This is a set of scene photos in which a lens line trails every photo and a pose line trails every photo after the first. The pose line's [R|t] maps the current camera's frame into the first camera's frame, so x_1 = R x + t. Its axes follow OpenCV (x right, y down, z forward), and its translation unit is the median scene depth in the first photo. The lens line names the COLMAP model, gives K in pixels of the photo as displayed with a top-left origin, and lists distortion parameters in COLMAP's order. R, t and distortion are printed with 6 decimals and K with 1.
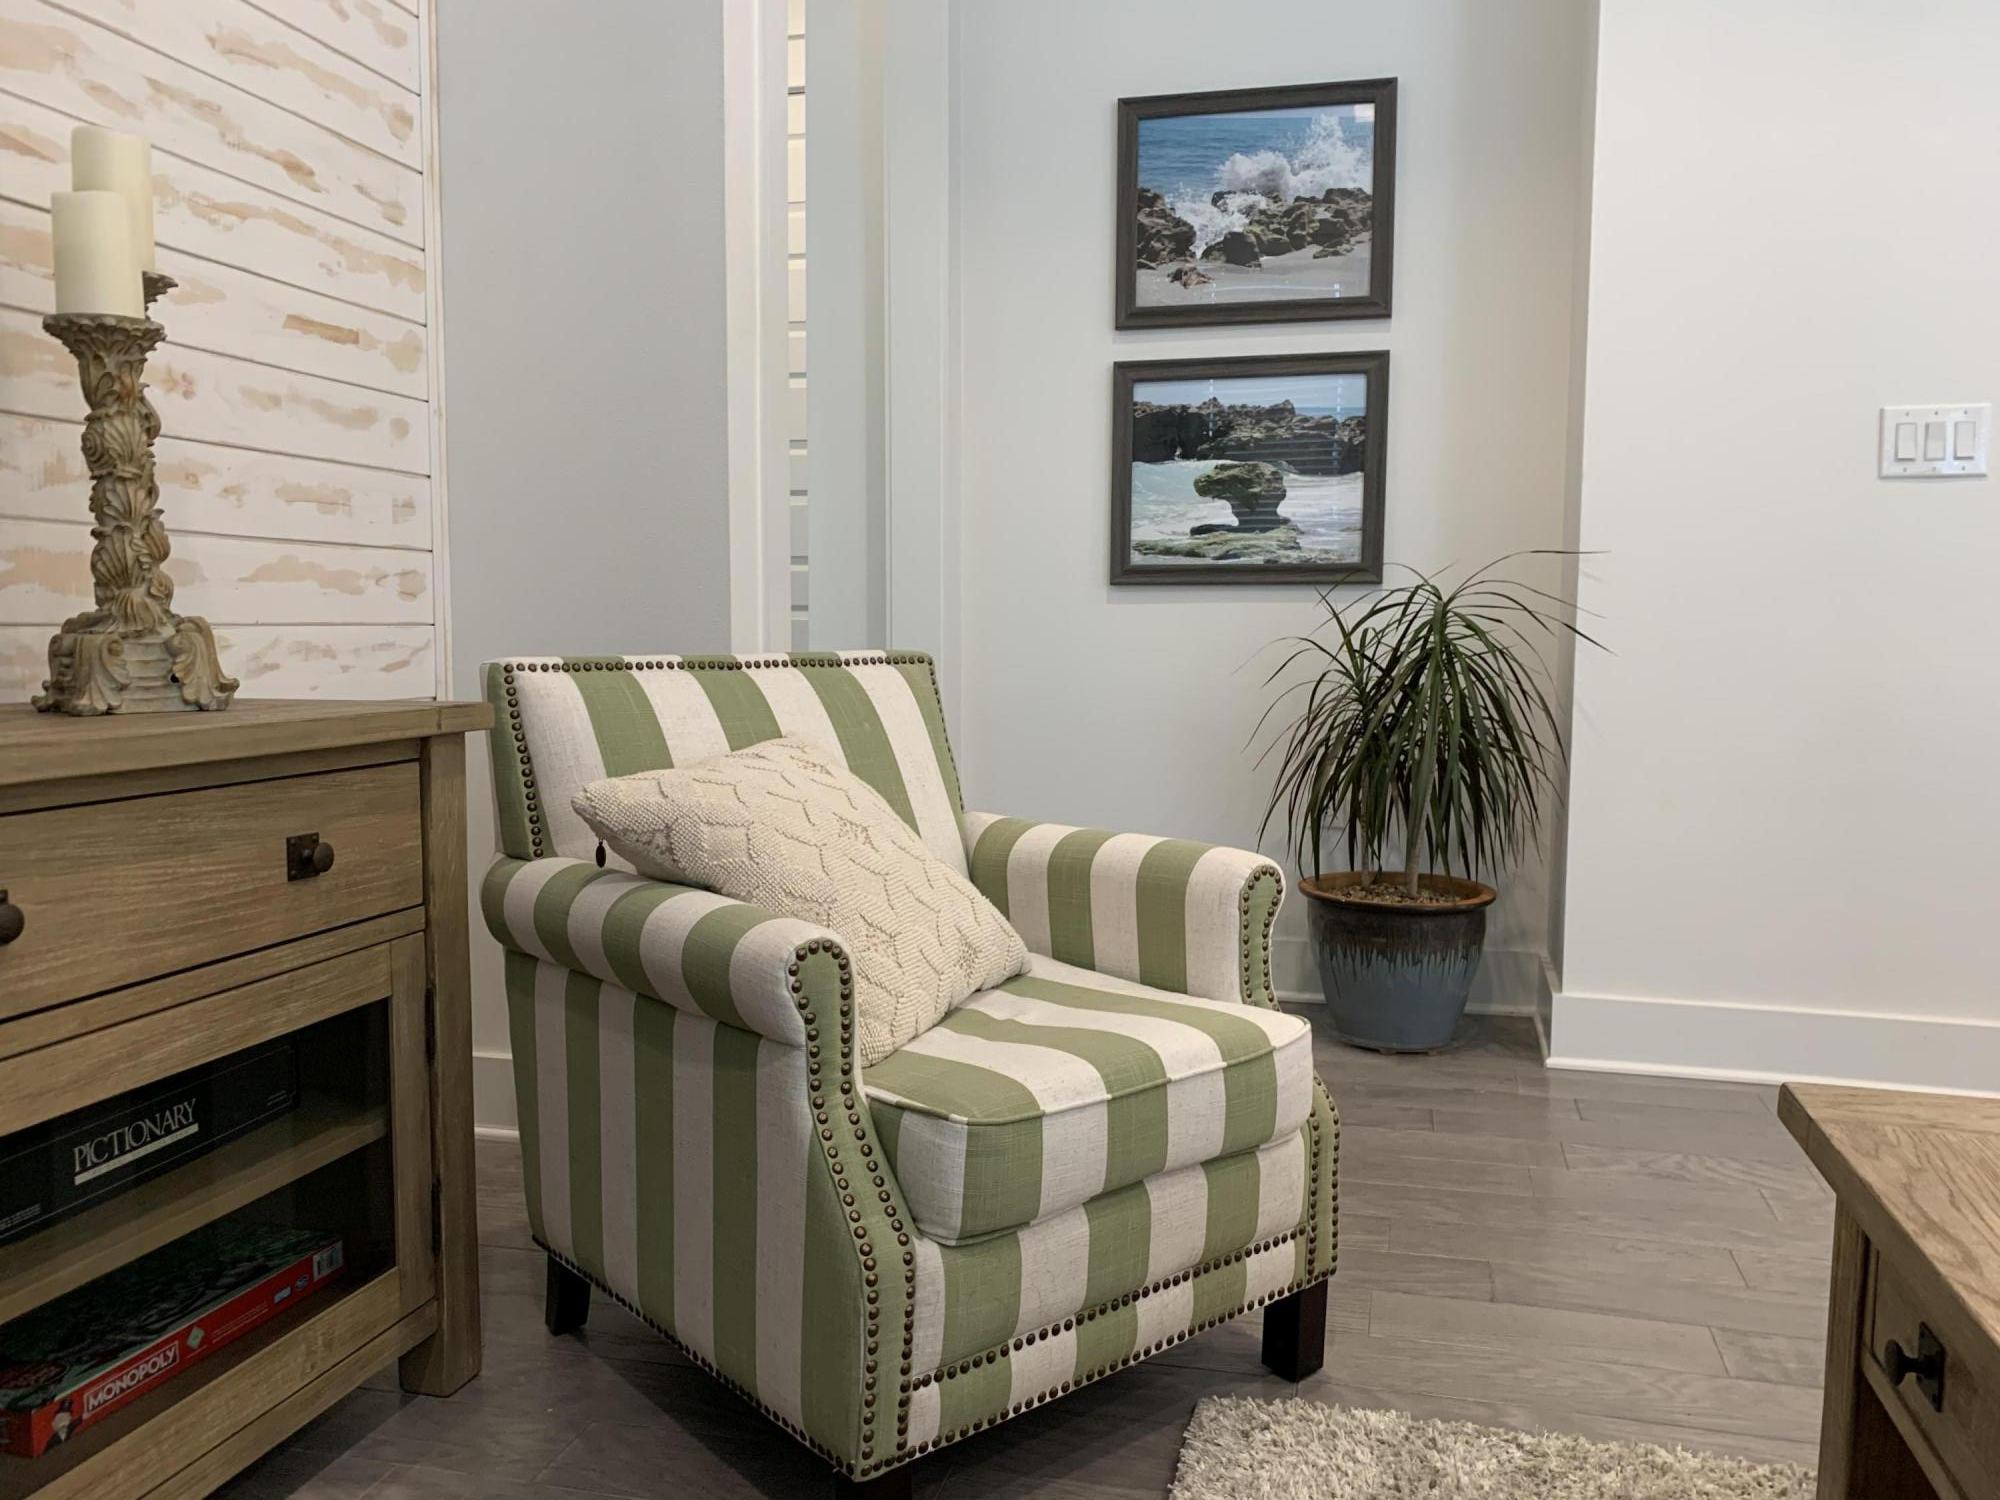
lens RADIAL K [[1512.7, 0, 999.7], [0, 1512.7, 749.0], [0, 0, 1]] dist [0.026708, -0.028752]
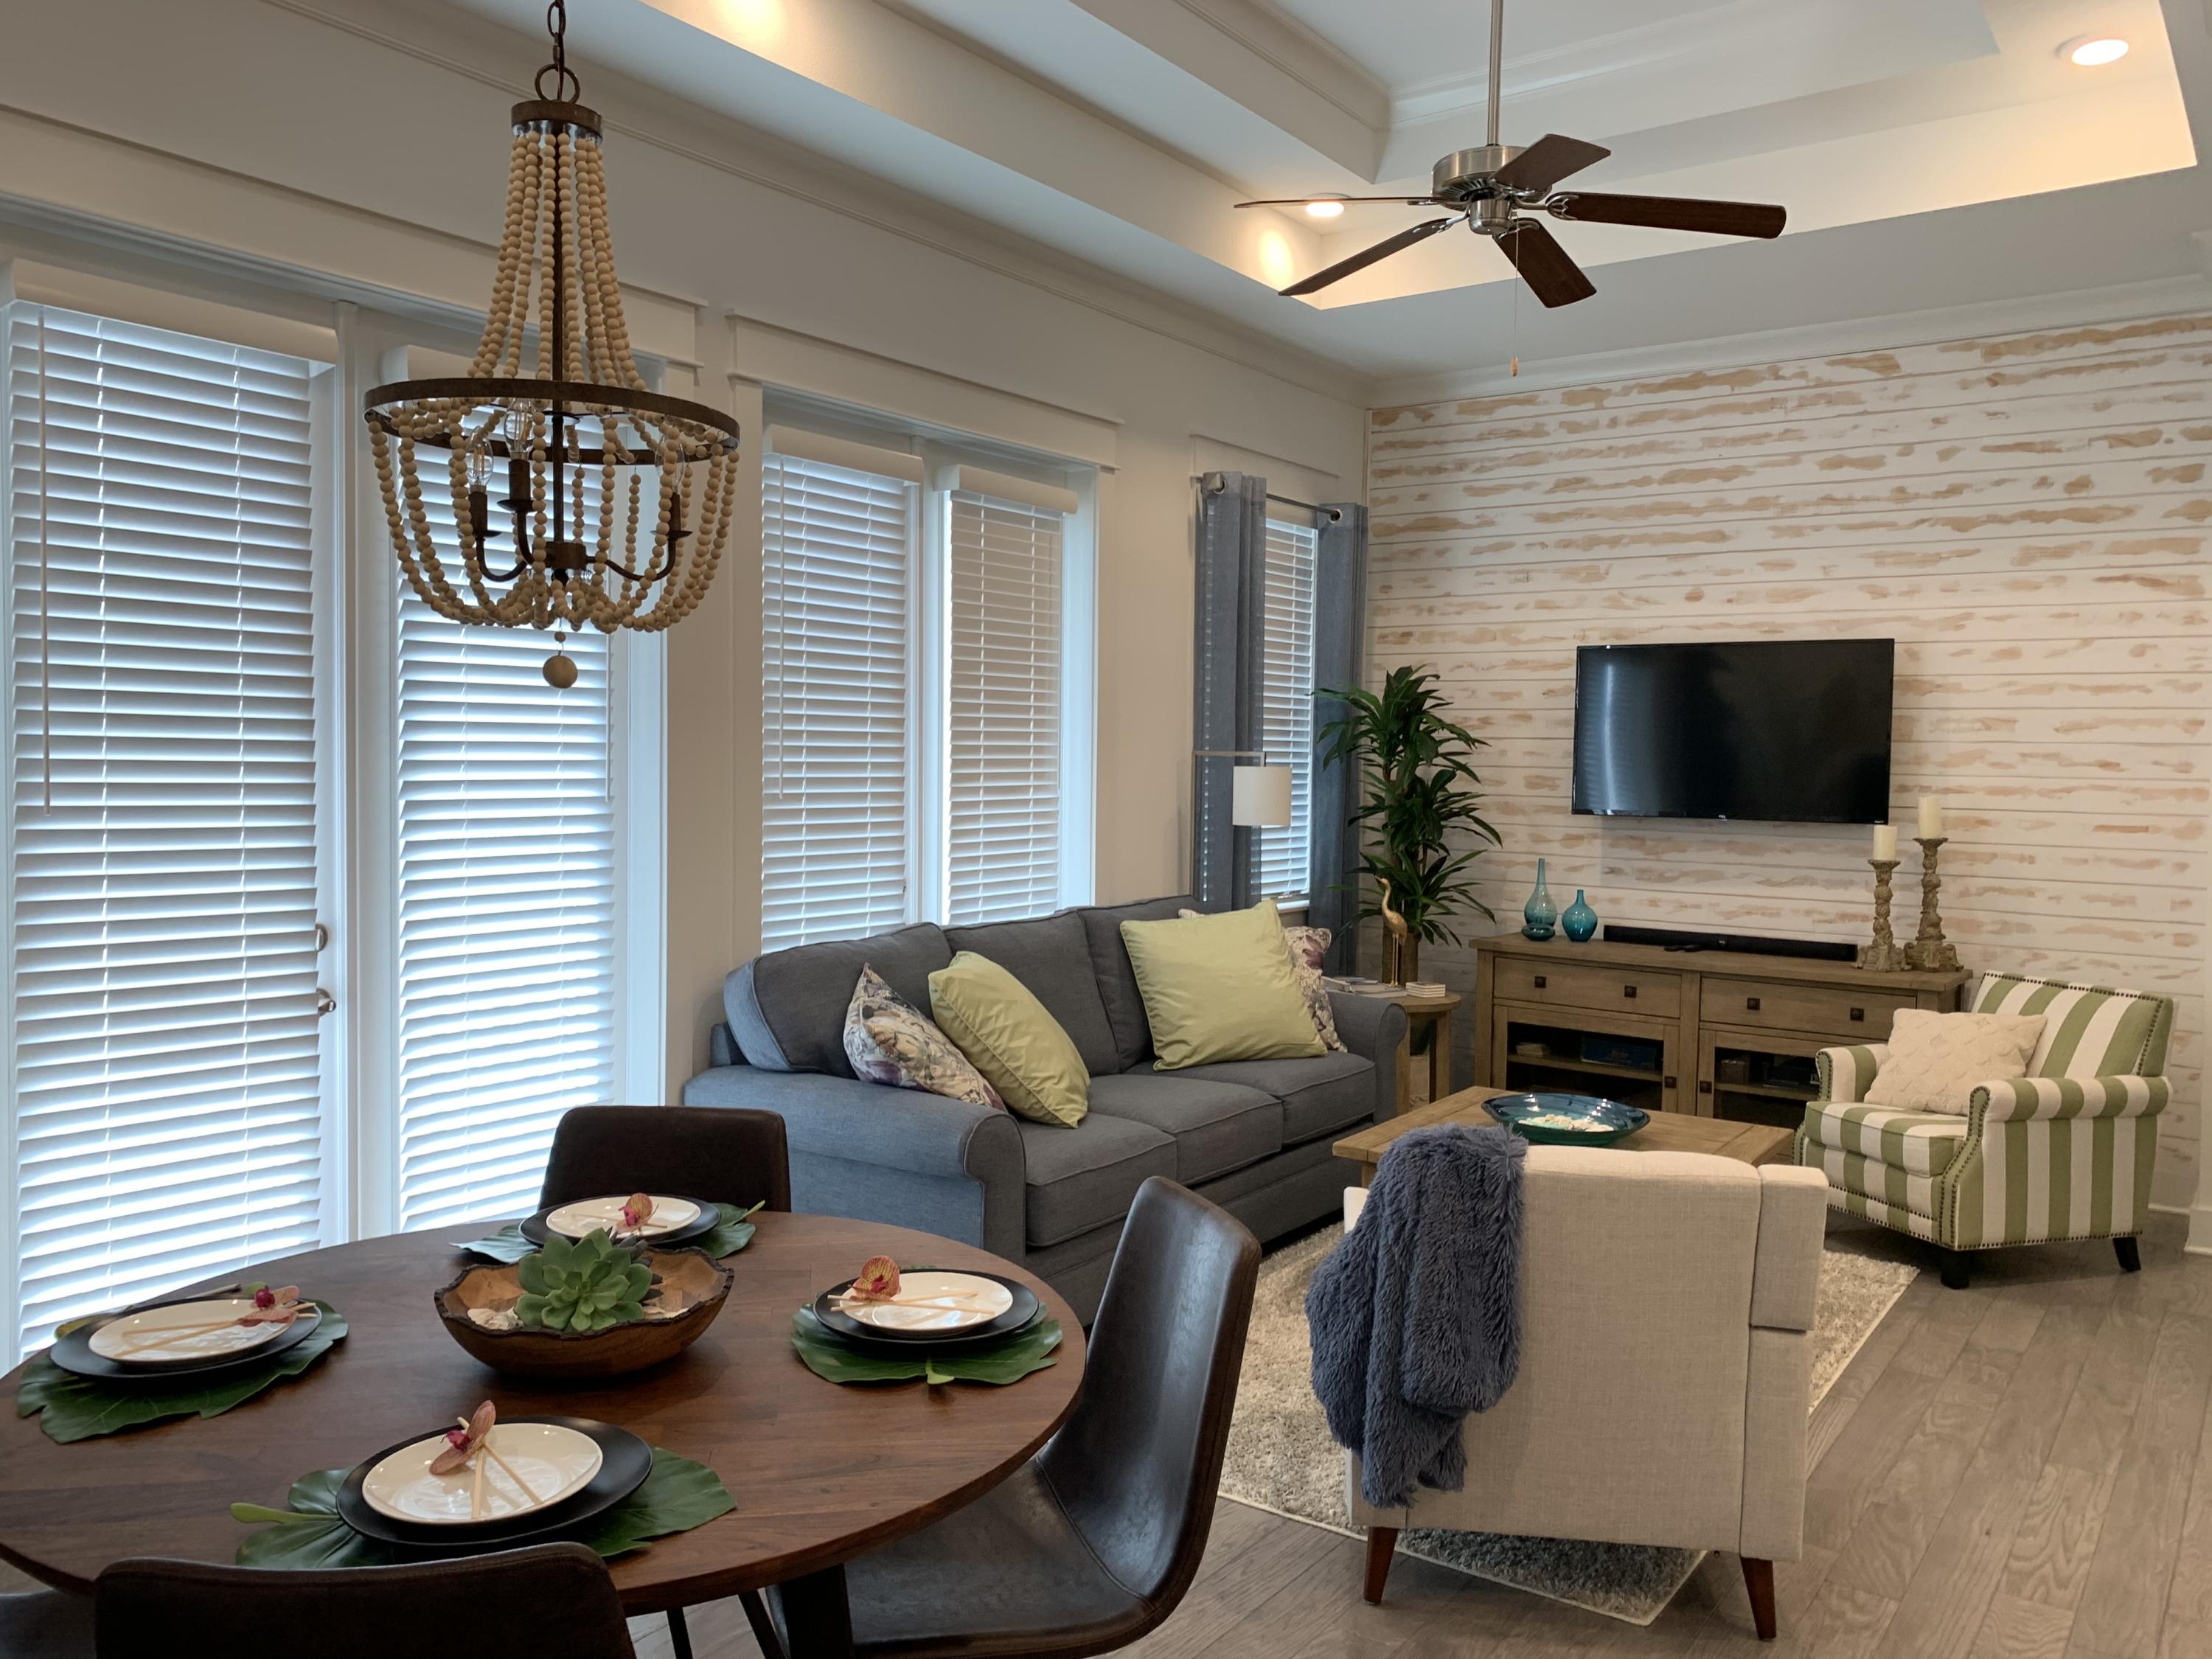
lens RADIAL K [[1673.0, 0, 1119.0], [0, 1673.0, 812.0], [0, 0, 1]] dist [0.026708, -0.028752]
pose [[-0.338395, 0.024260, -0.940691, 2.436594], [-0.097188, 0.993421, 0.060582, -0.300262], [0.935972, 0.111925, -0.333811, 0.409812]]
